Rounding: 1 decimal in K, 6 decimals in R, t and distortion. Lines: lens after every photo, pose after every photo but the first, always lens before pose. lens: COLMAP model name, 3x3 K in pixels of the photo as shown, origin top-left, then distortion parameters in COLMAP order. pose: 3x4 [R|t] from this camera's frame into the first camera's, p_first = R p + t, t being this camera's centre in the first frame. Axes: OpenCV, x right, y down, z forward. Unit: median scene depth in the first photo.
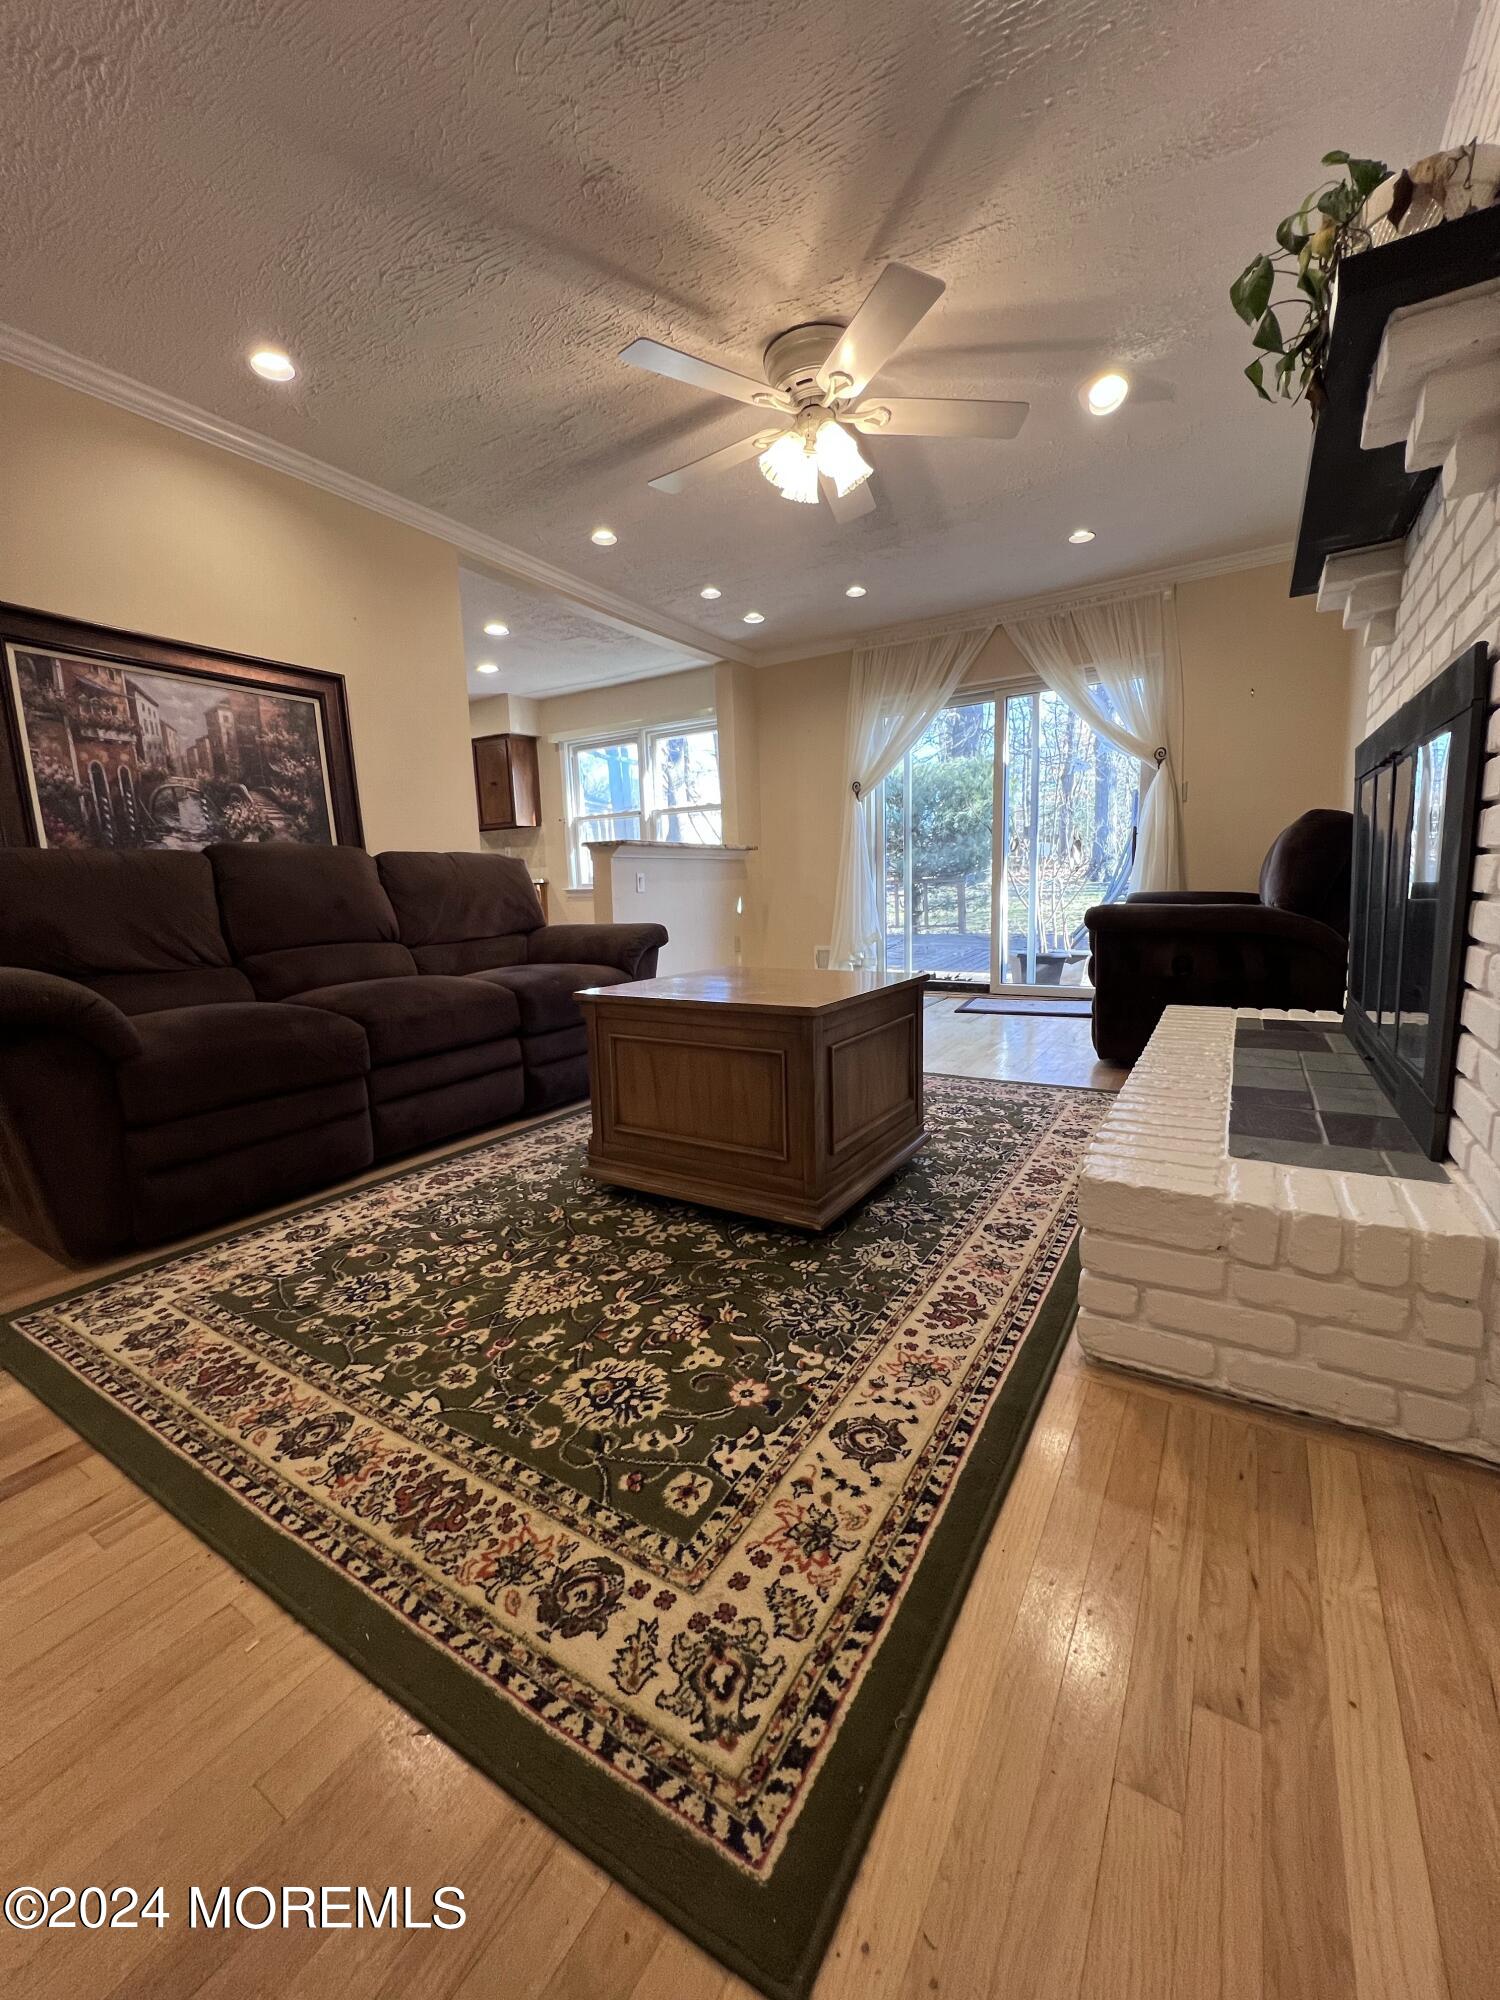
lens RADIAL K [[798.0, 0, 745.5], [0, 798.0, 997.7], [0, 0, 1]] dist [-0.000934, 0.000635]
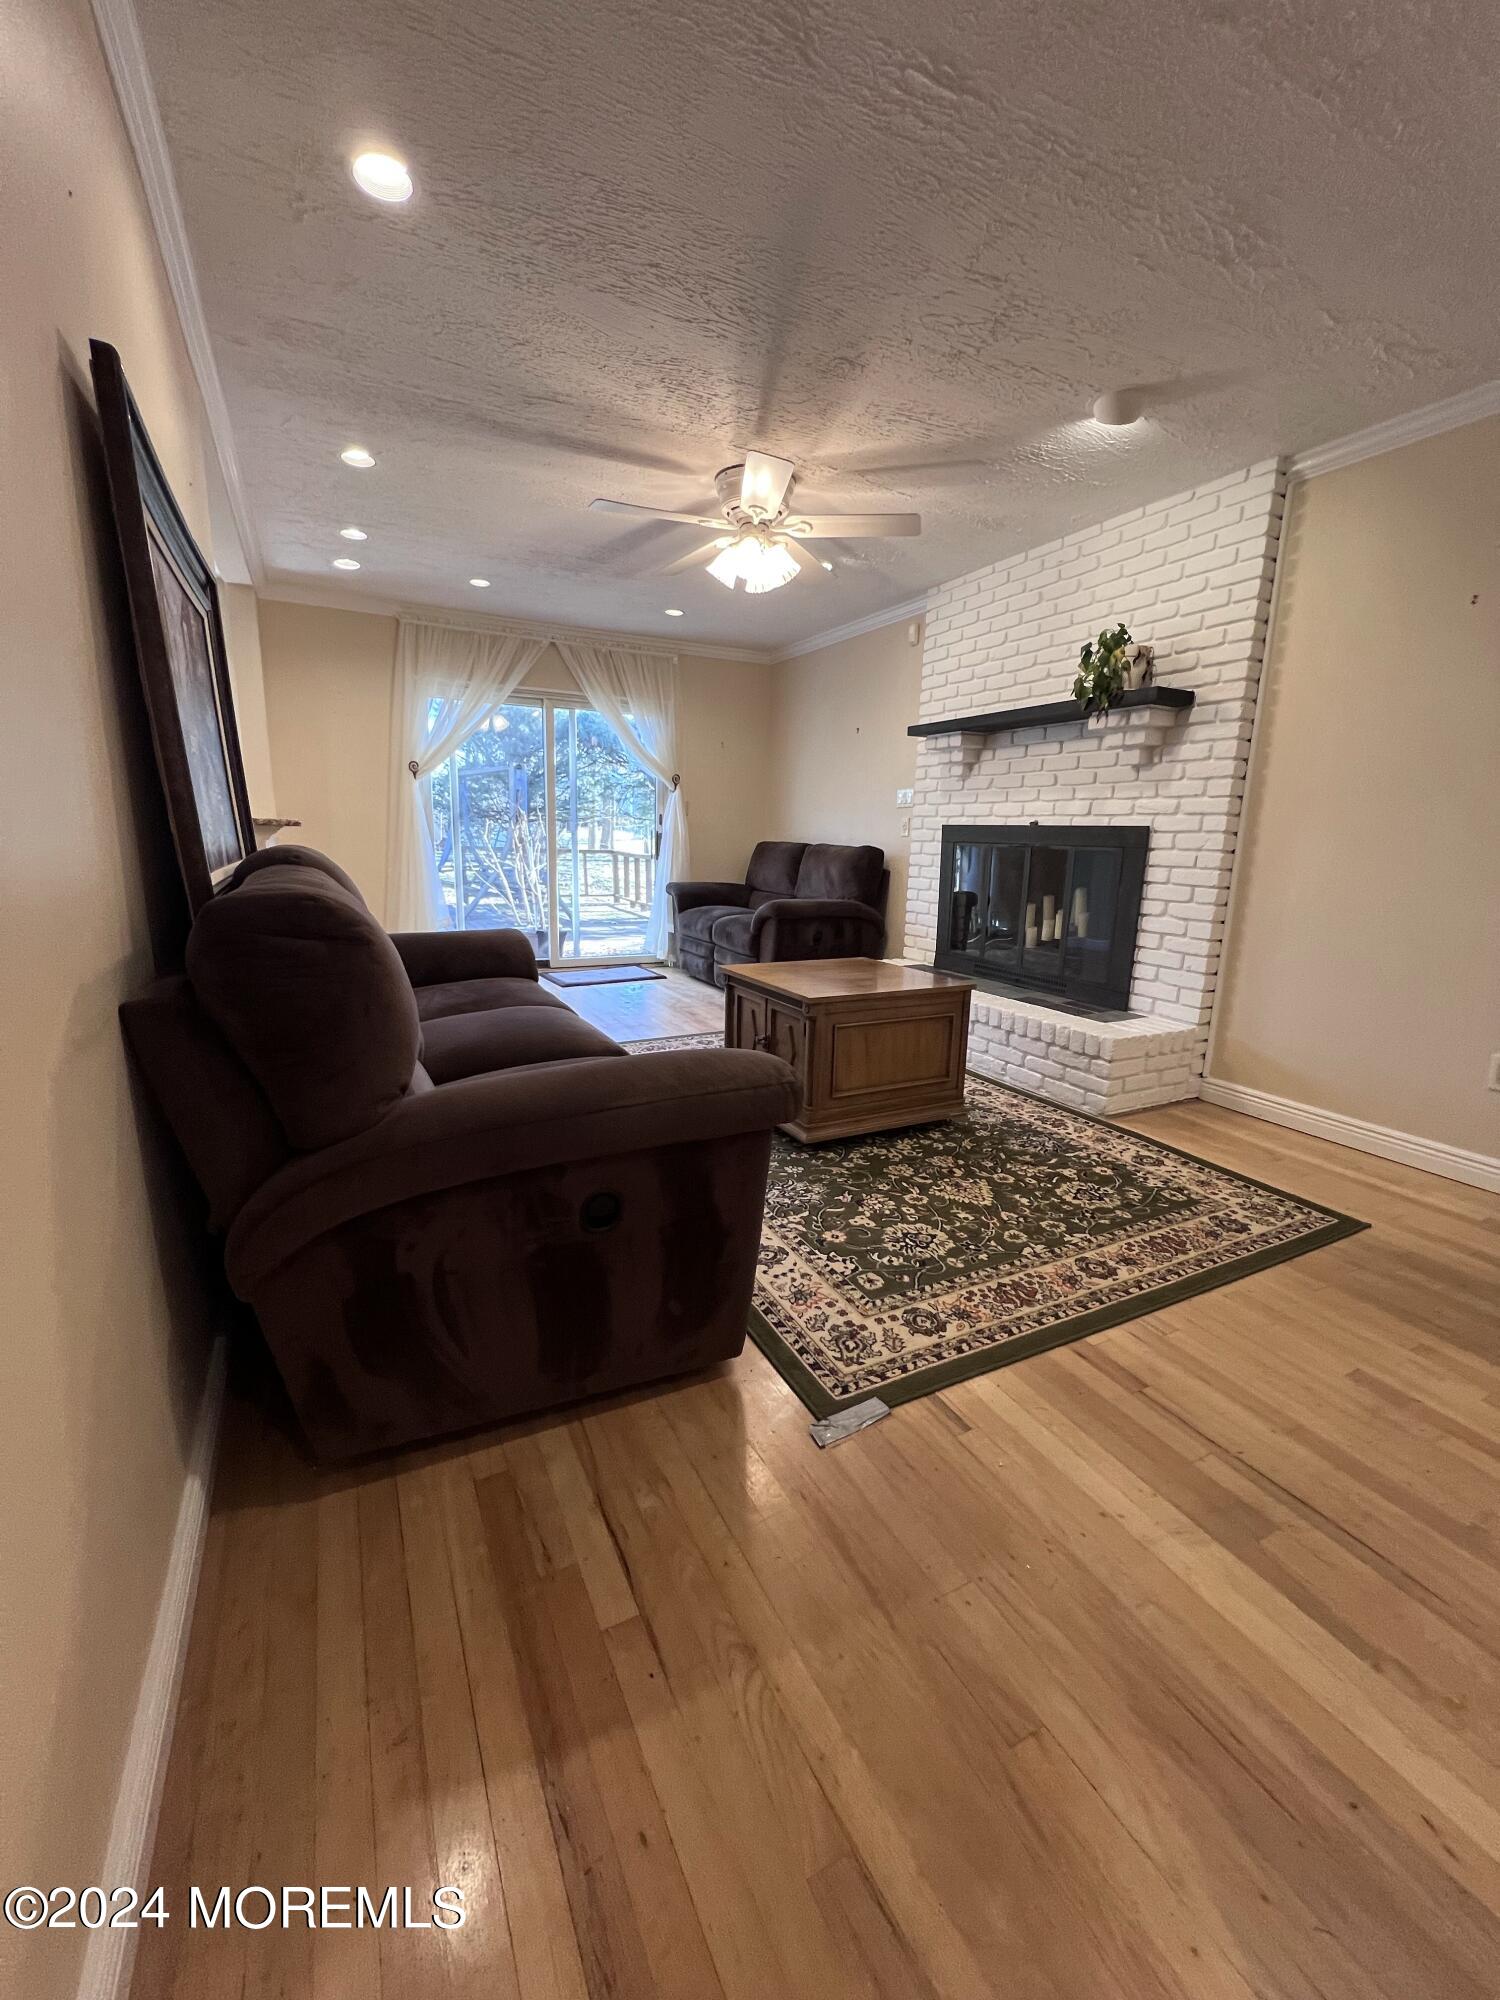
lens RADIAL K [[798.0, 0, 745.5], [0, 798.0, 997.7], [0, 0, 1]] dist [-0.000934, 0.000635]
pose [[0.509690, -0.130087, 0.850467, -1.831812], [0.081948, 0.991349, 0.102525, -0.197495], [-0.856447, 0.017438, 0.515941, 0.613805]]
